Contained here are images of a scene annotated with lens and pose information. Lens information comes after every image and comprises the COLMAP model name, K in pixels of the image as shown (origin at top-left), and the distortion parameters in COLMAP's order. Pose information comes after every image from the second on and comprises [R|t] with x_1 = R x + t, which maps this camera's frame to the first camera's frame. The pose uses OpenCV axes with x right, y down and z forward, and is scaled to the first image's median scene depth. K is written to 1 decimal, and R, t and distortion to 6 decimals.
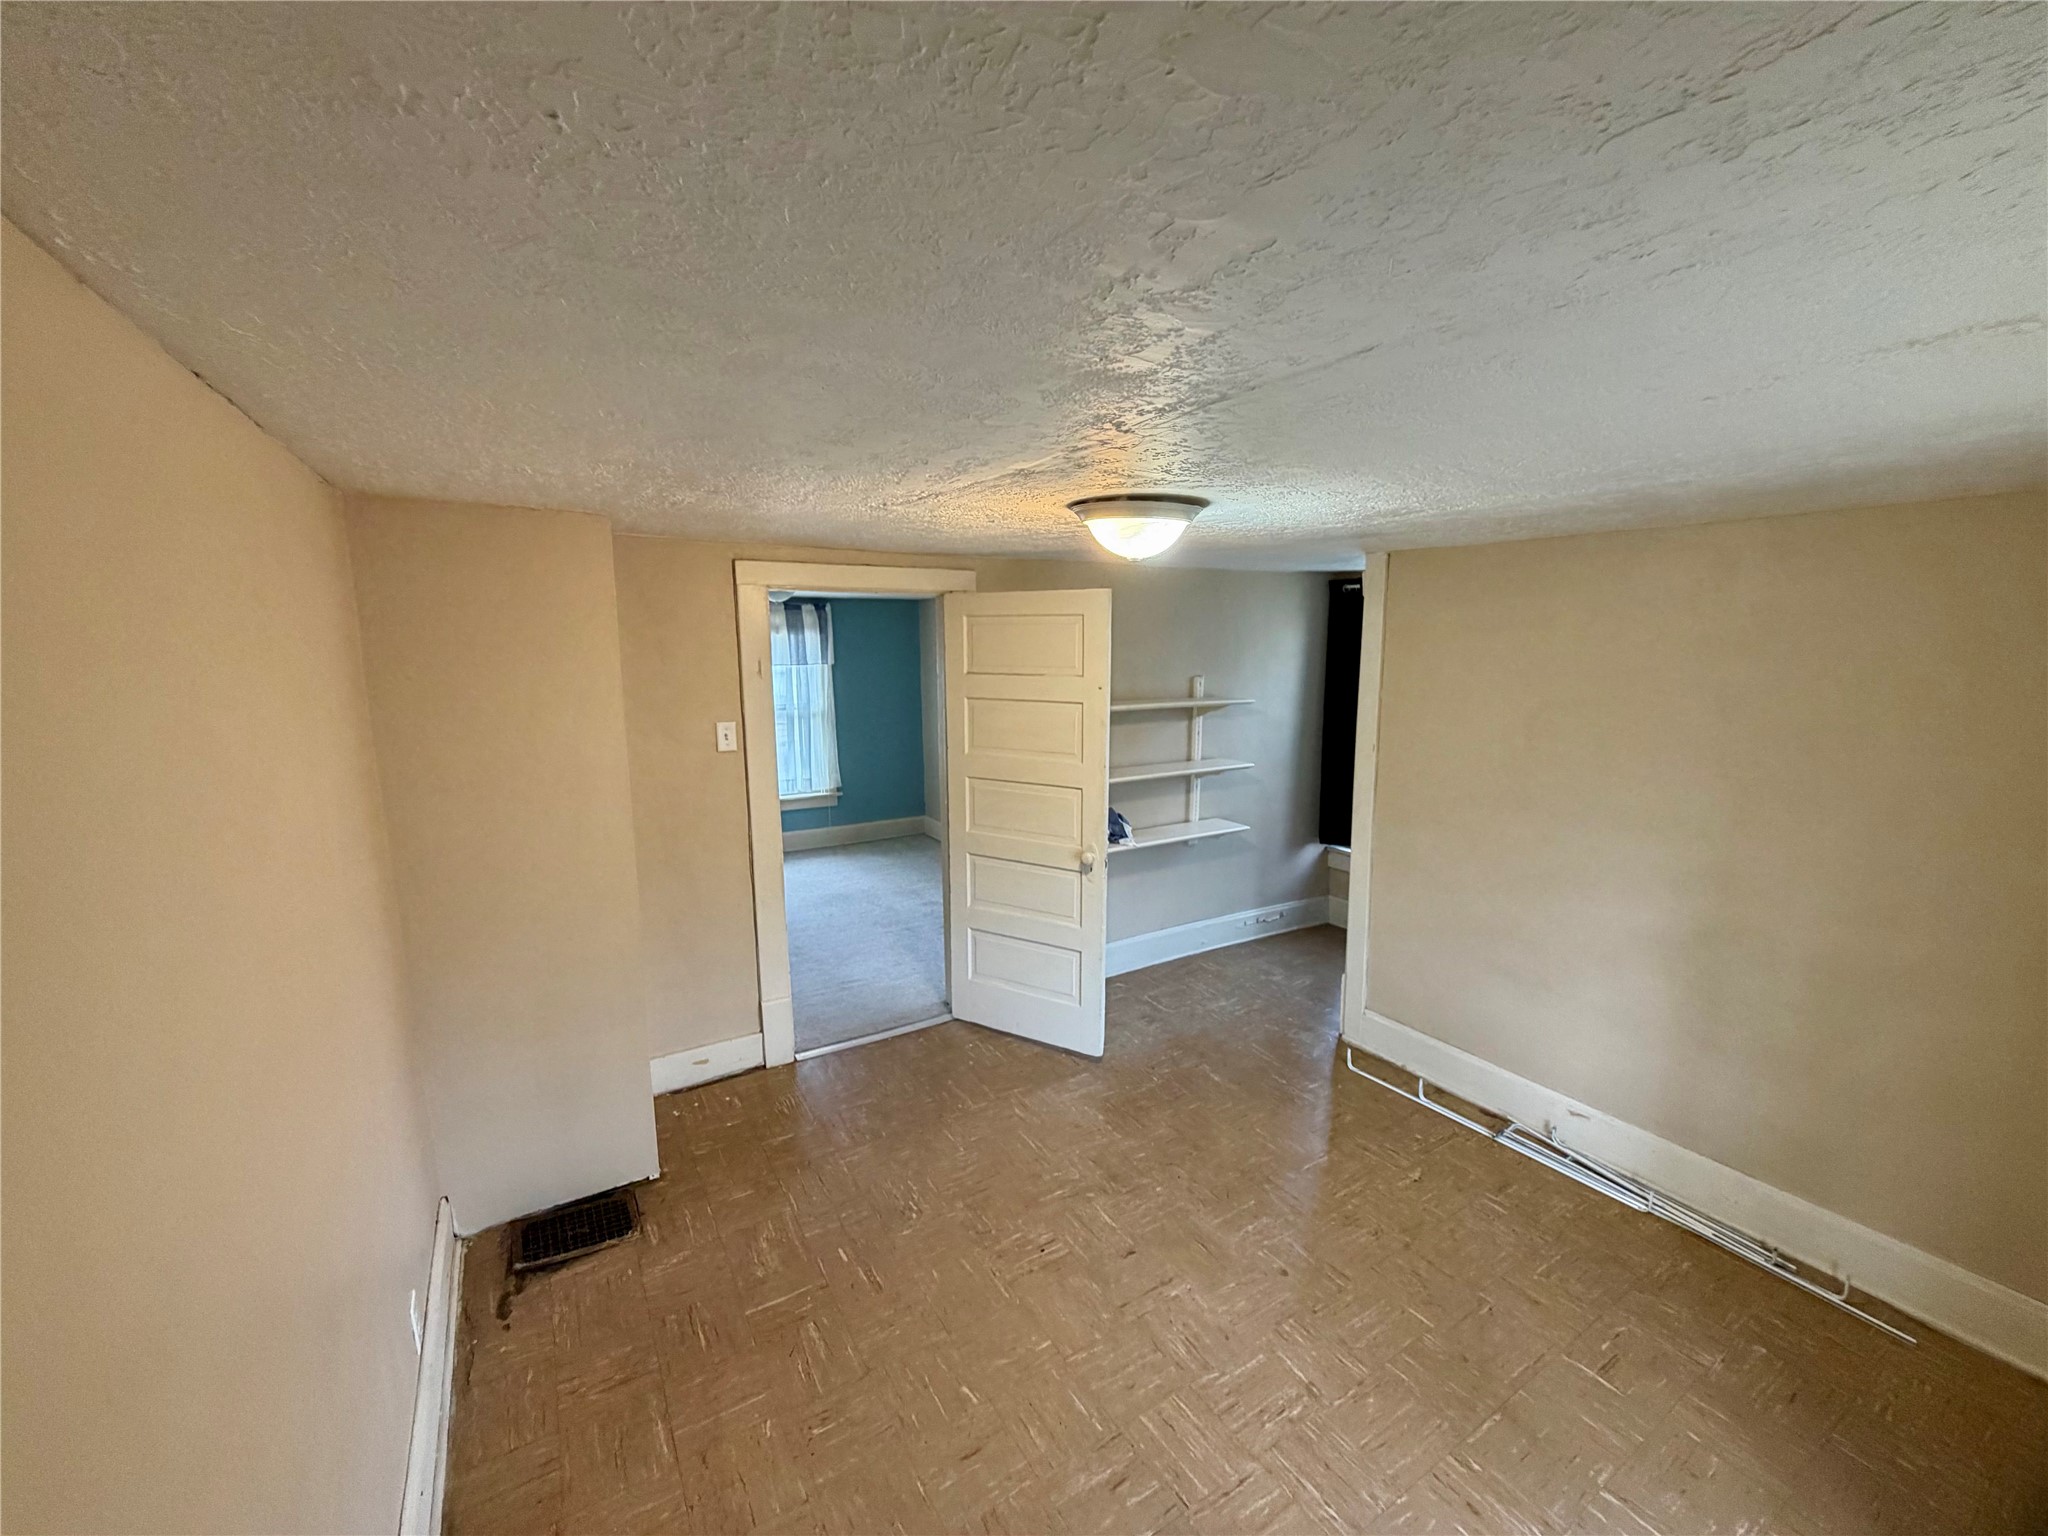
lens RADIAL K [[820.6, 0, 1027.6], [0, 820.6, 764.9], [0, 0, 1]] dist [0.000643, 0.000042]
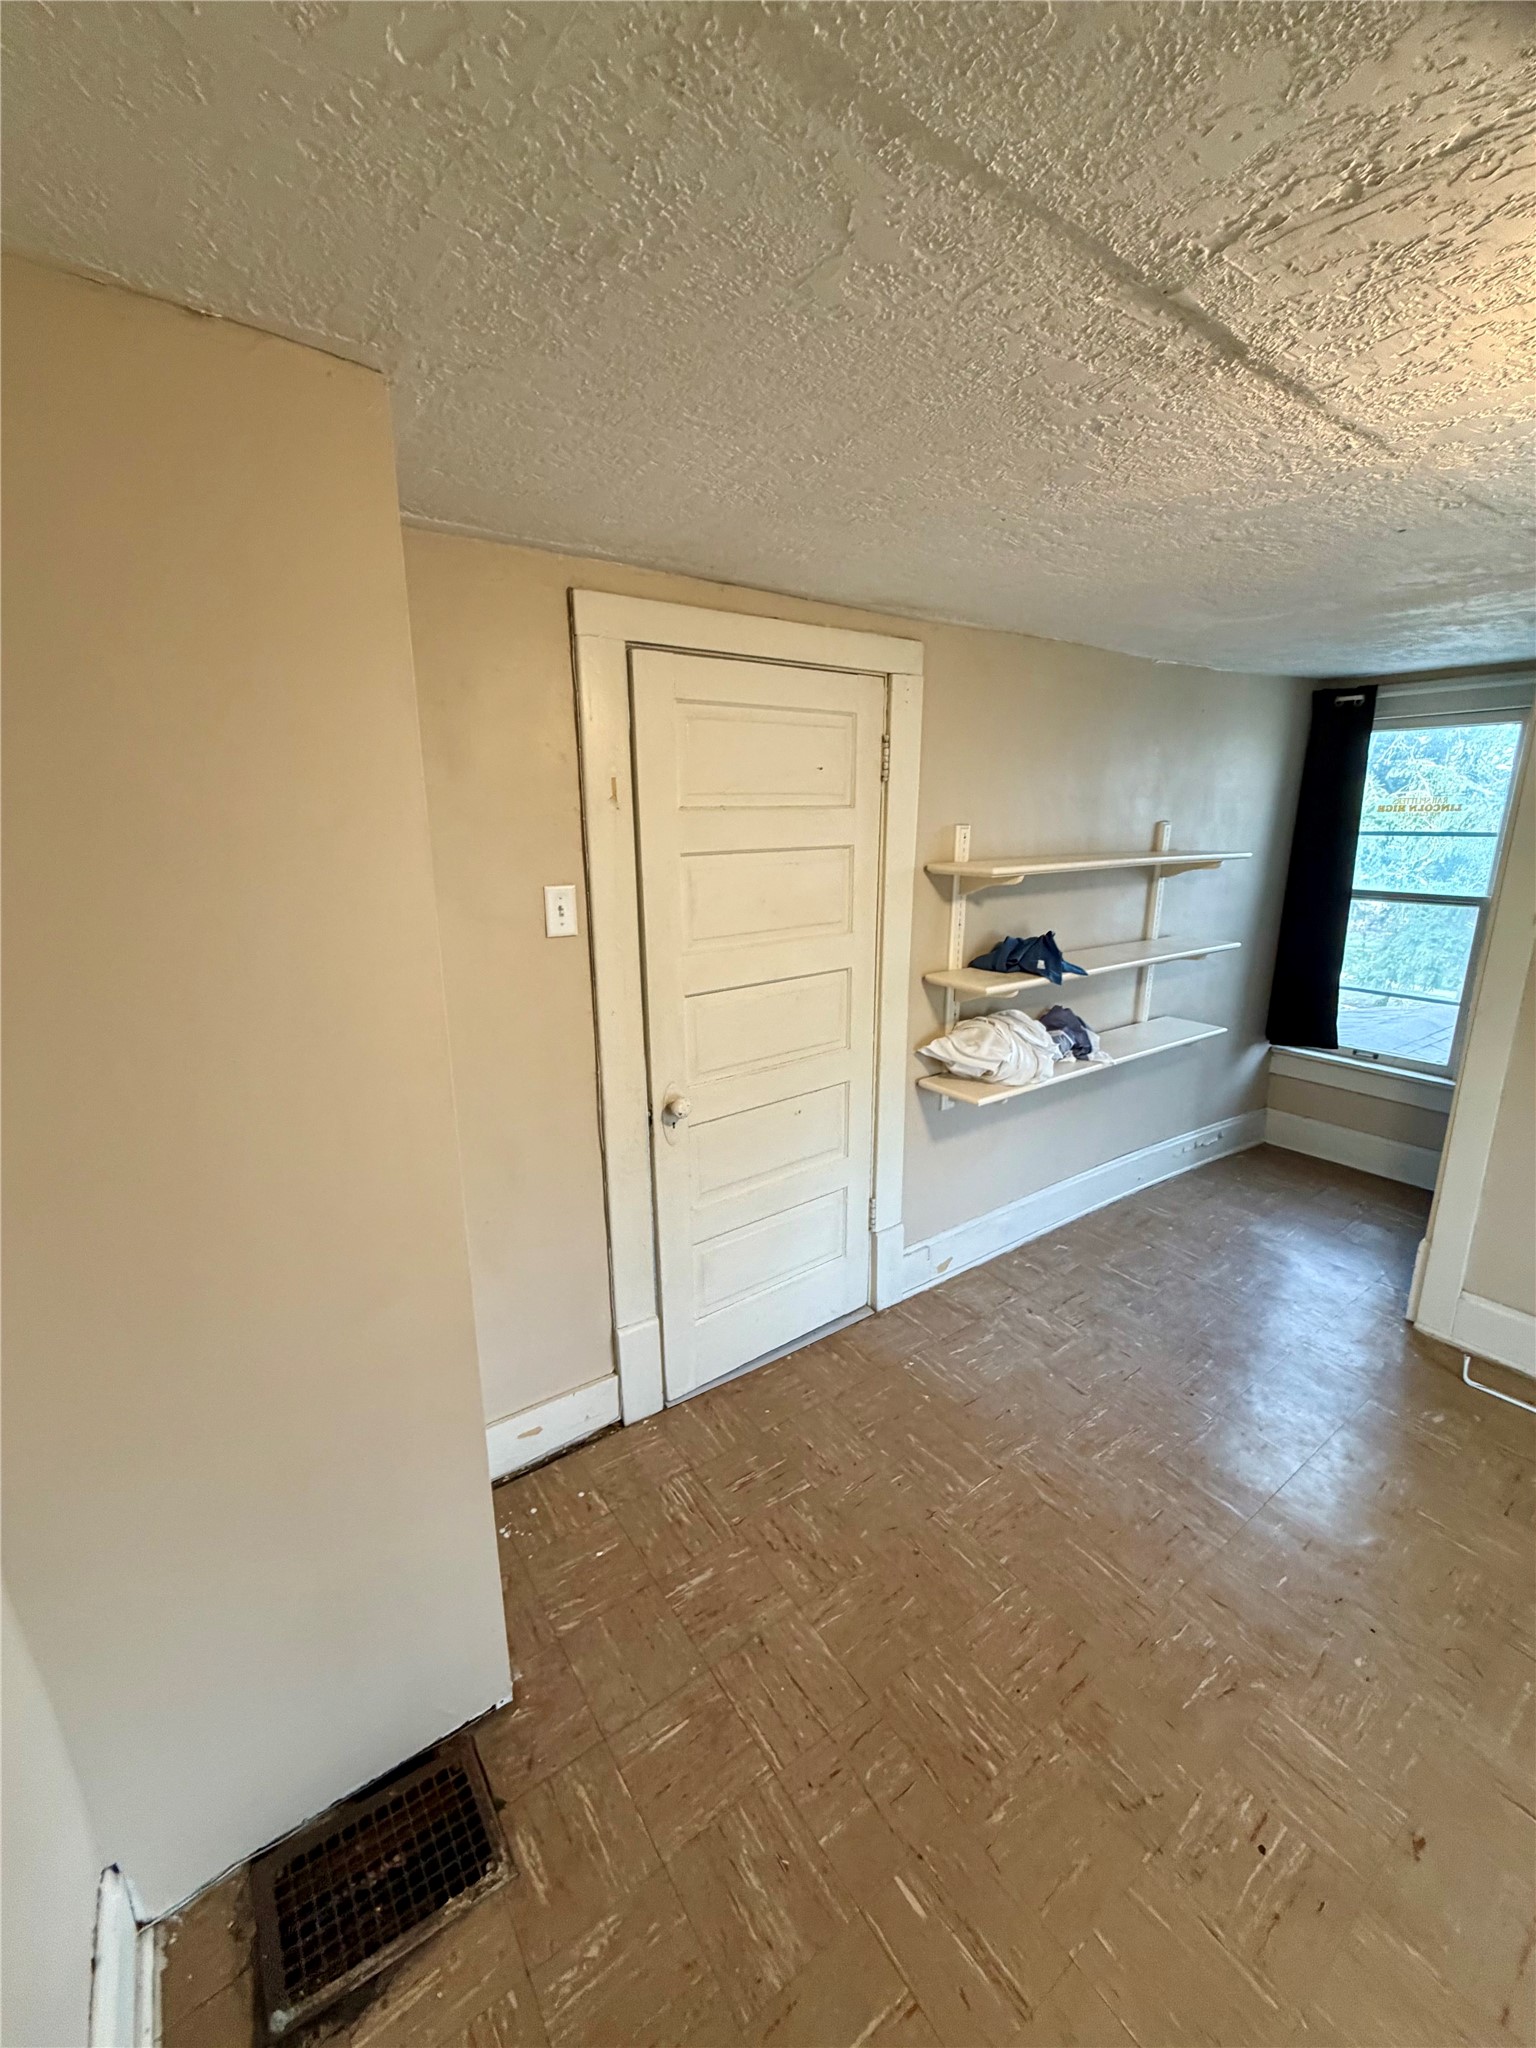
lens RADIAL K [[820.6, 0, 767.5], [0, 820.6, 1017.5], [0, 0, 1]] dist [0.000643, 0.000042]
pose [[0.998031, -0.017117, 0.060348, -0.239209], [0.011462, 0.995615, 0.092837, -0.010575], [-0.061672, -0.091963, 0.993851, 0.377065]]
